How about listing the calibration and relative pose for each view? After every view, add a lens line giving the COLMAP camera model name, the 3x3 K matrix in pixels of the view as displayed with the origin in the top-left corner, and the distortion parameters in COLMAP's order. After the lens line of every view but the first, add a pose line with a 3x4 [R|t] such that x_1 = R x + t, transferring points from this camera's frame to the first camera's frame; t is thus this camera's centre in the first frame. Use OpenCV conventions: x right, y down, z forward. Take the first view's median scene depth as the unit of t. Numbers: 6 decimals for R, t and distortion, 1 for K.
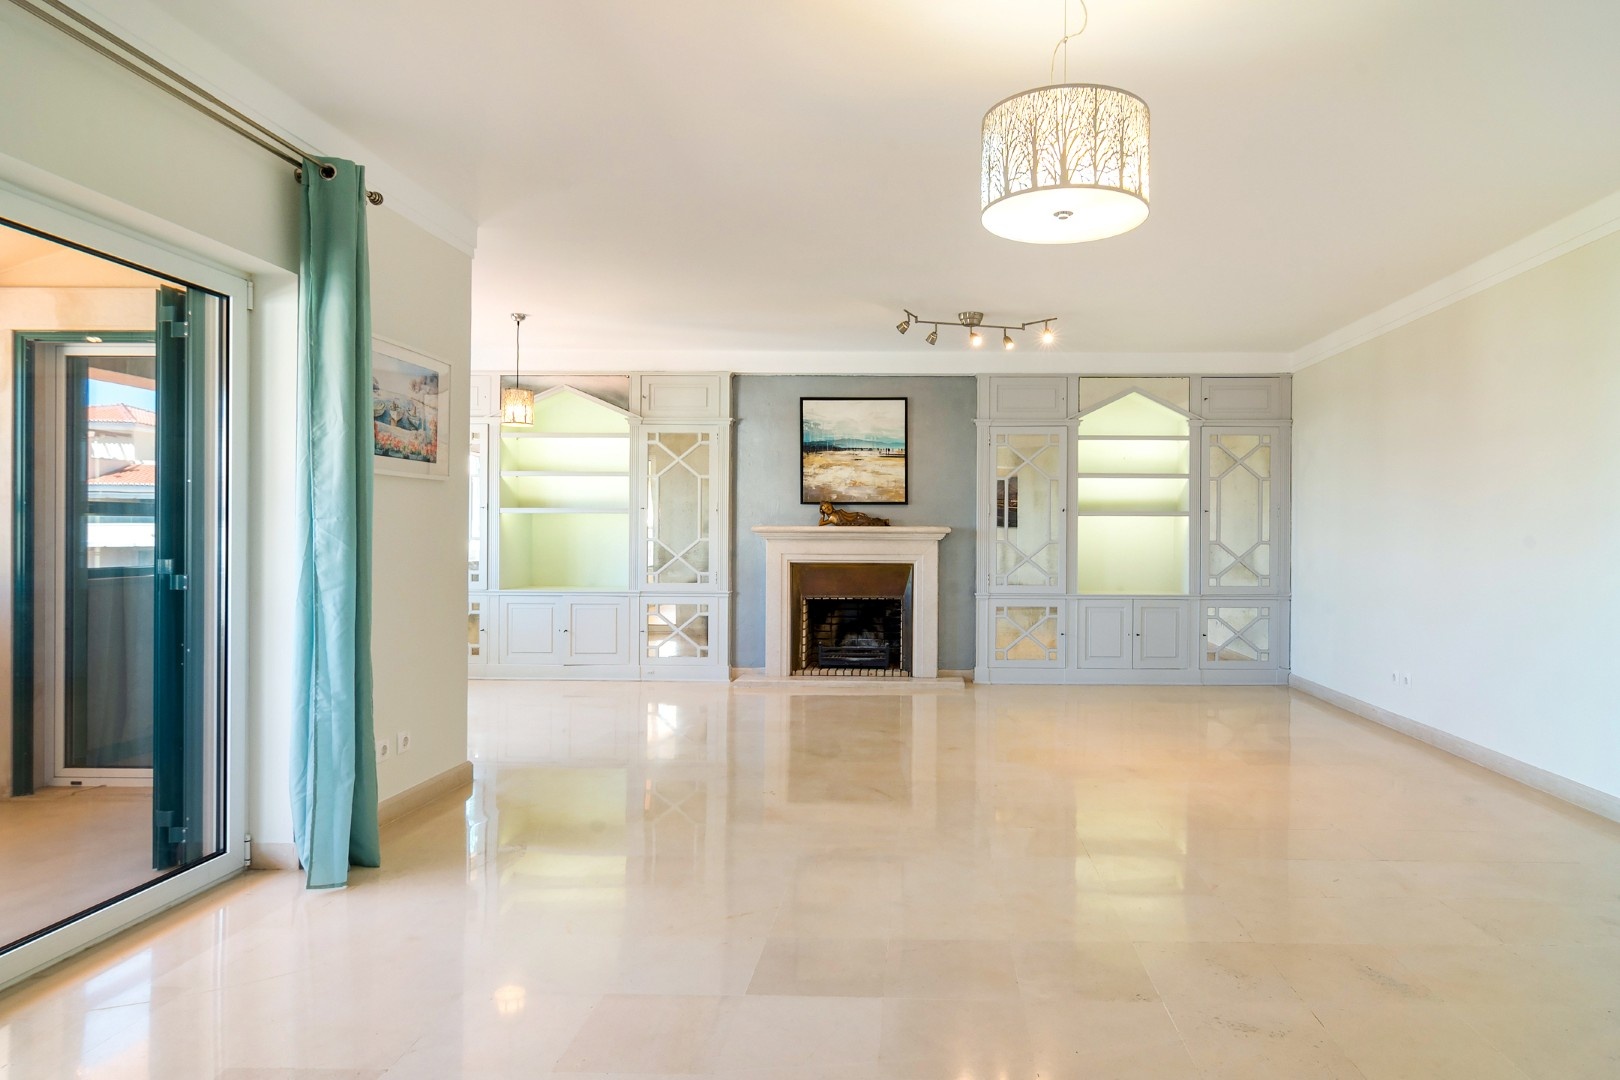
lens RADIAL K [[863.7, 0, 845.0], [0, 863.7, 522.9], [0, 0, 1]] dist [-0.001872, -0.000825]
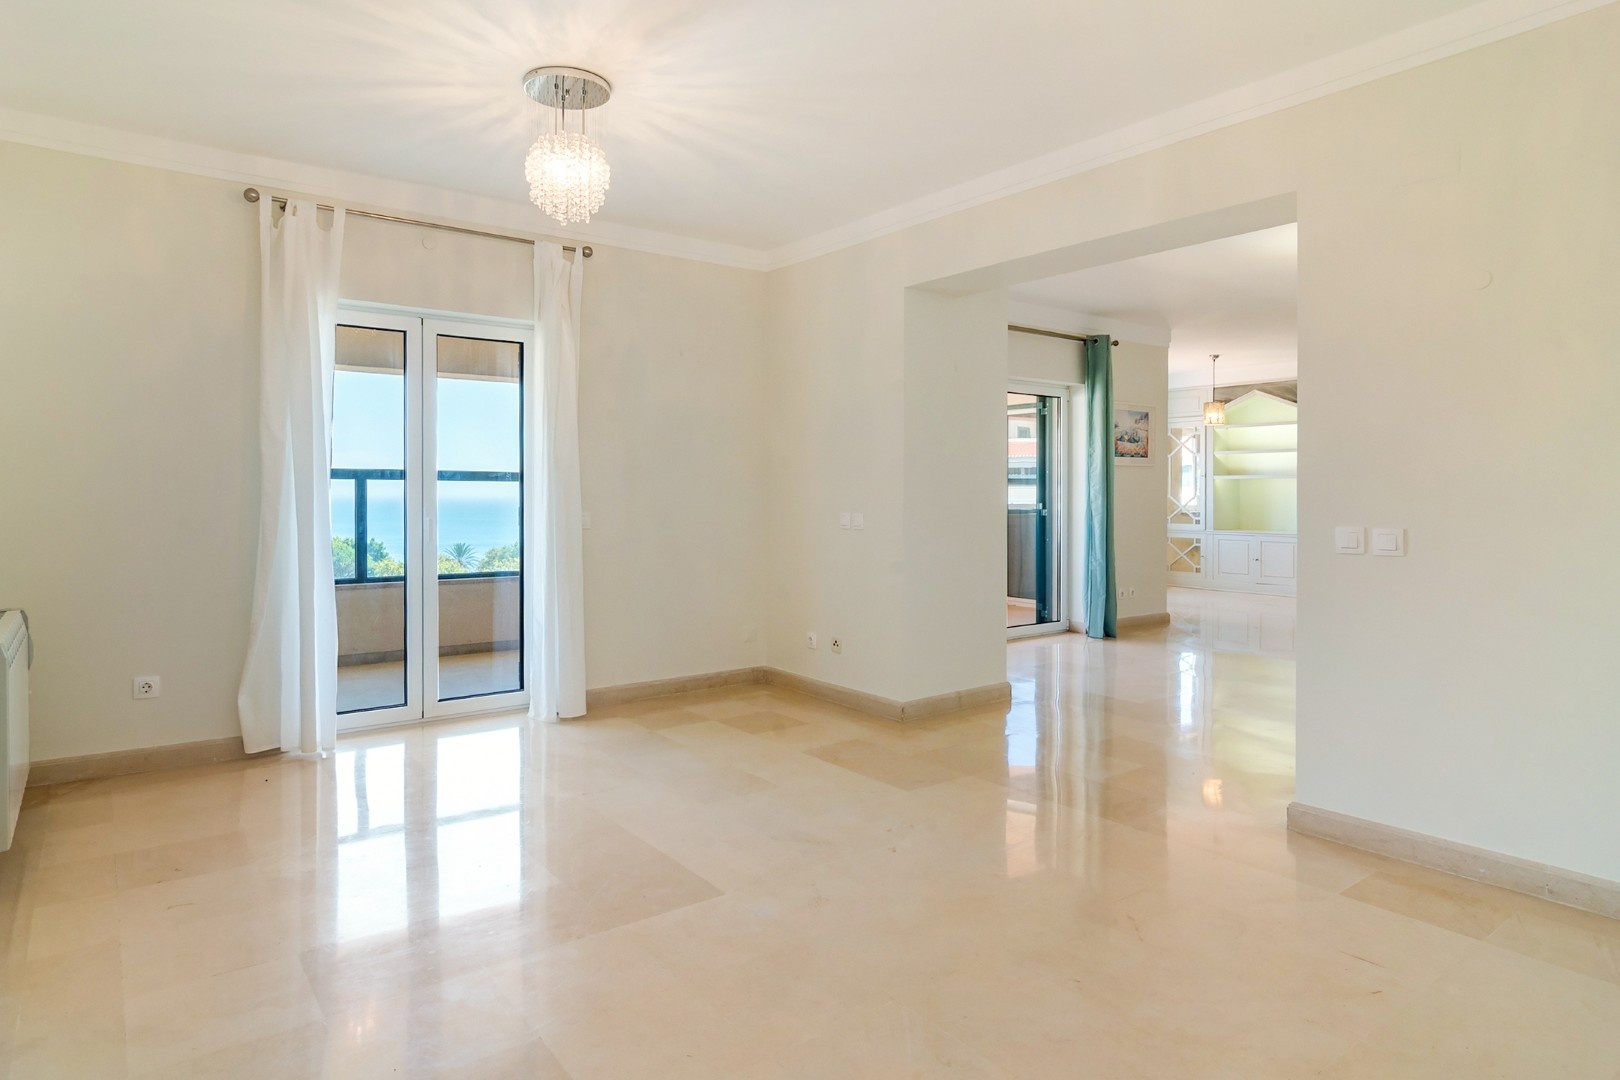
lens RADIAL K [[863.7, 0, 845.0], [0, 863.7, 522.9], [0, 0, 1]] dist [-0.001872, -0.000825]
pose [[0.644706, 0.021654, -0.764124, 0.341771], [0.012537, 0.999165, 0.038893, -0.002503], [0.764328, -0.034655, 0.643896, -0.468774]]
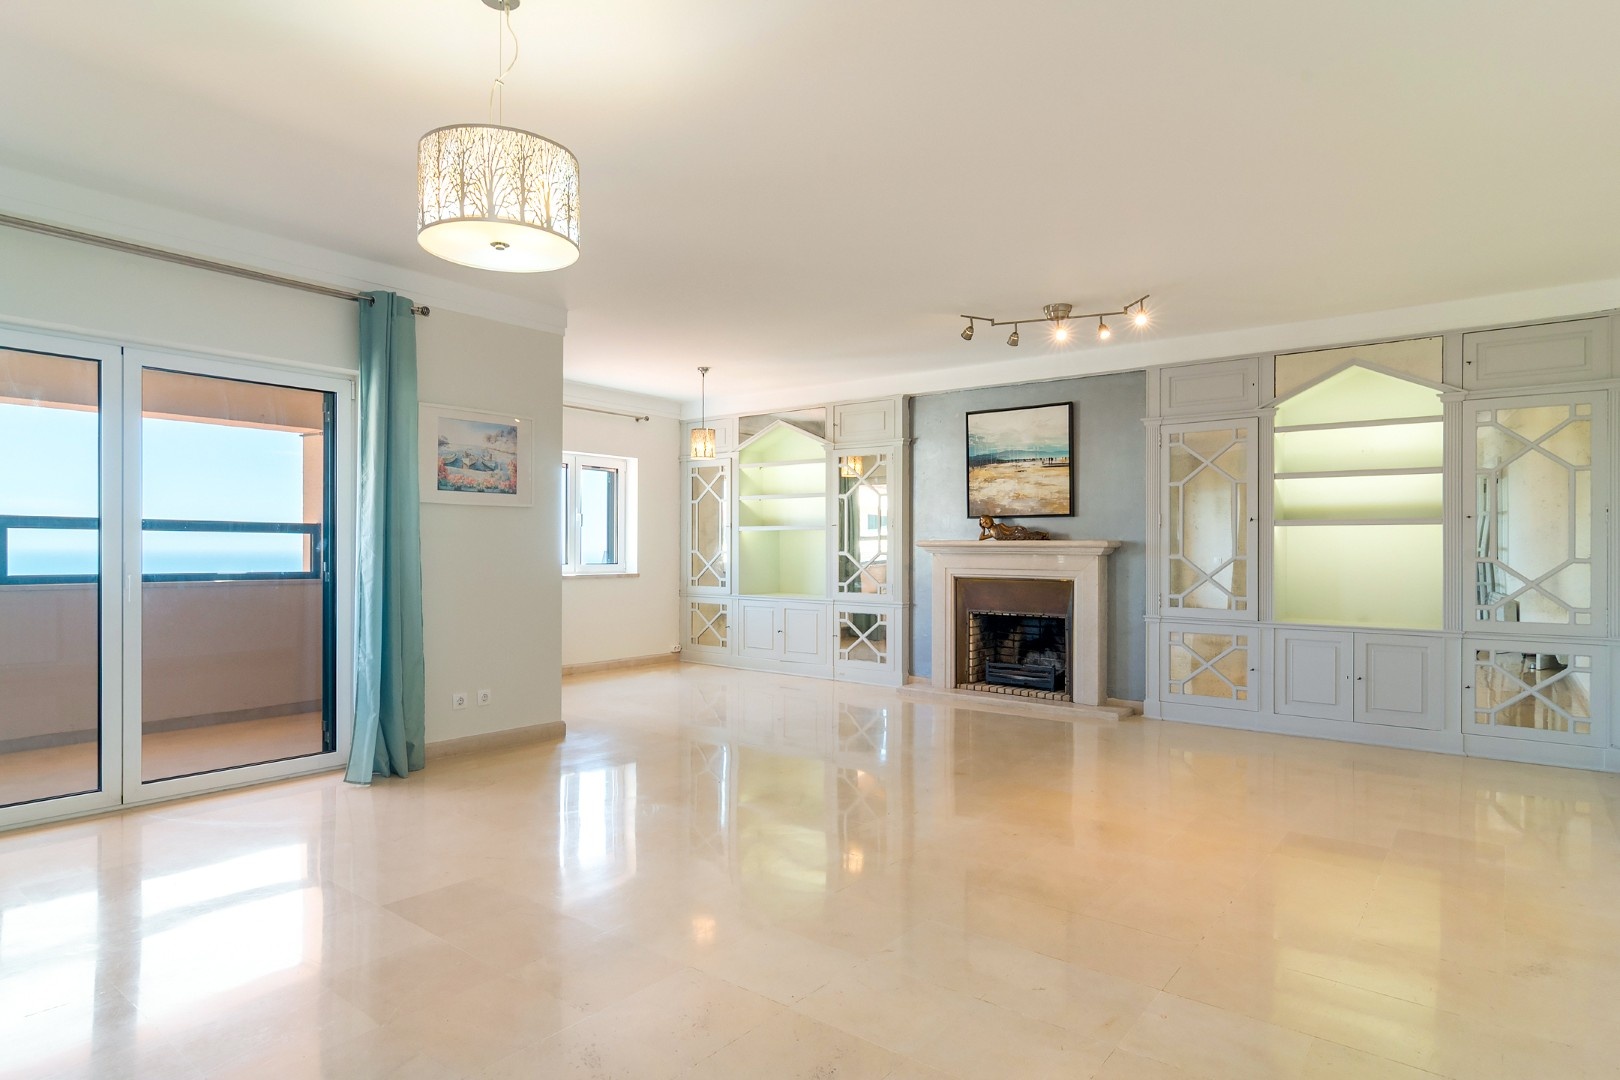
lens RADIAL K [[827.0, 0, 832.5], [0, 827.0, 542.9], [0, 0, 1]] dist [0.000717, 0.000172]
pose [[0.823765, -0.003799, -0.566918, 0.369765], [0.005771, 0.999982, 0.001685, 0.004125], [0.566902, -0.004660, 0.823772, 0.121341]]
